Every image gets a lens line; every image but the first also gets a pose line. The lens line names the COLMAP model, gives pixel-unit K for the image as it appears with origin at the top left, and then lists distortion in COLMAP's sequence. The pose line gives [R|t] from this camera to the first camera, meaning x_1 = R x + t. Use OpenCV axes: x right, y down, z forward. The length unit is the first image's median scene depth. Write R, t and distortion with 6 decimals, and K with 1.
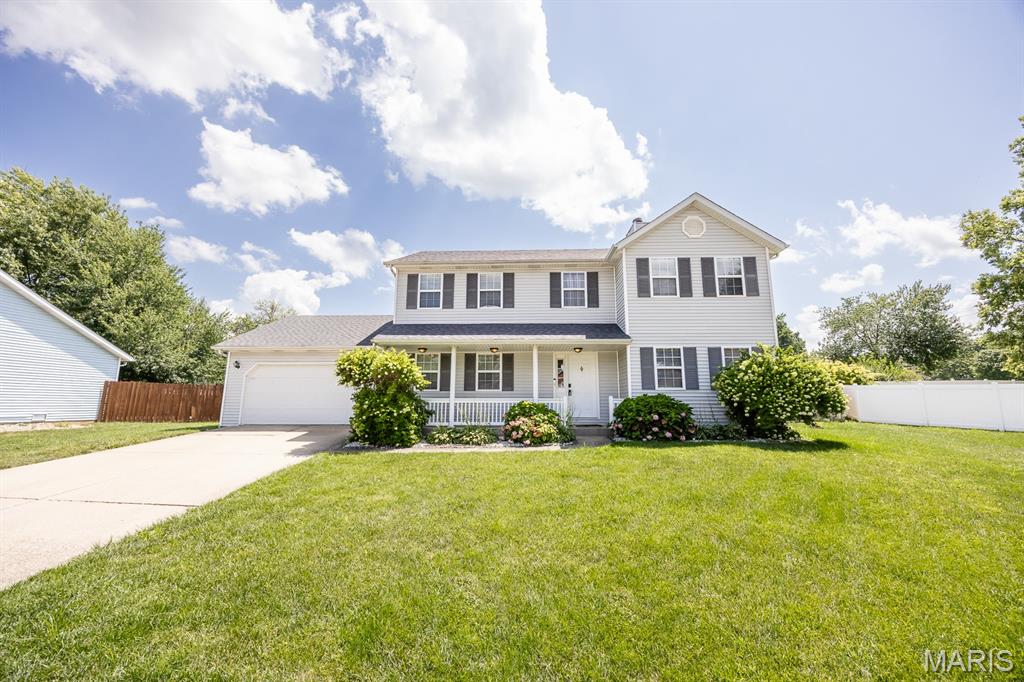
lens RADIAL K [[385.2, 0, 512.1], [0, 385.2, 338.3], [0, 0, 1]] dist [-0.001369, 0.000012]
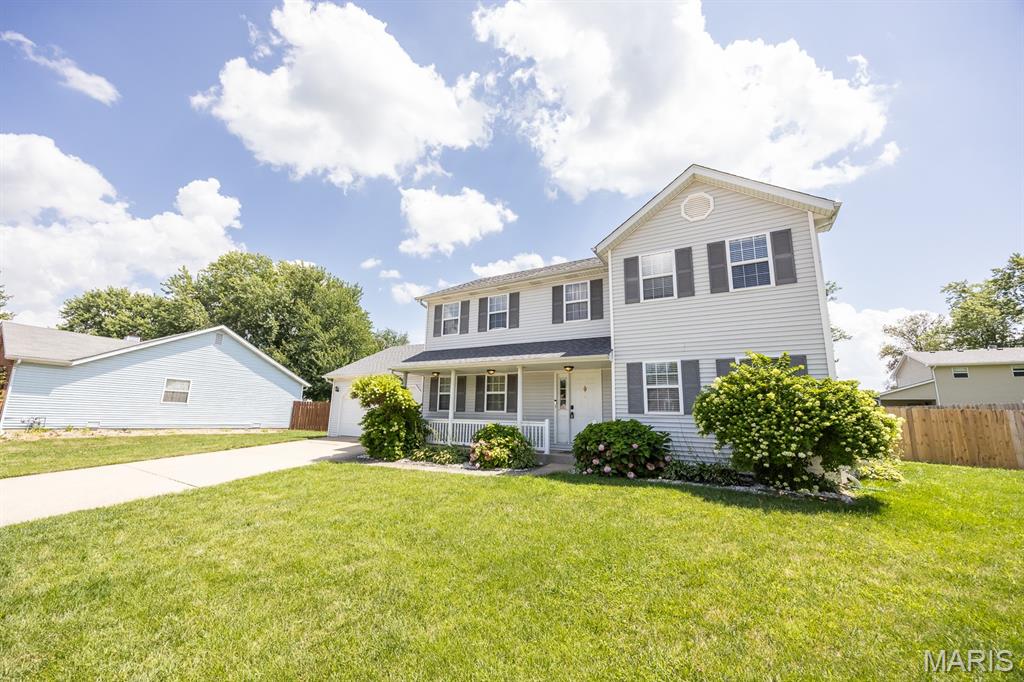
lens RADIAL K [[406.6, 0, 505.3], [0, 406.6, 332.8], [0, 0, 1]] dist [0.000465, 0.000086]
pose [[0.866166, -0.082058, -0.492974, 0.527653], [0.059669, 0.996352, -0.061007, -0.004449], [0.496182, 0.023427, 0.867903, 0.086354]]
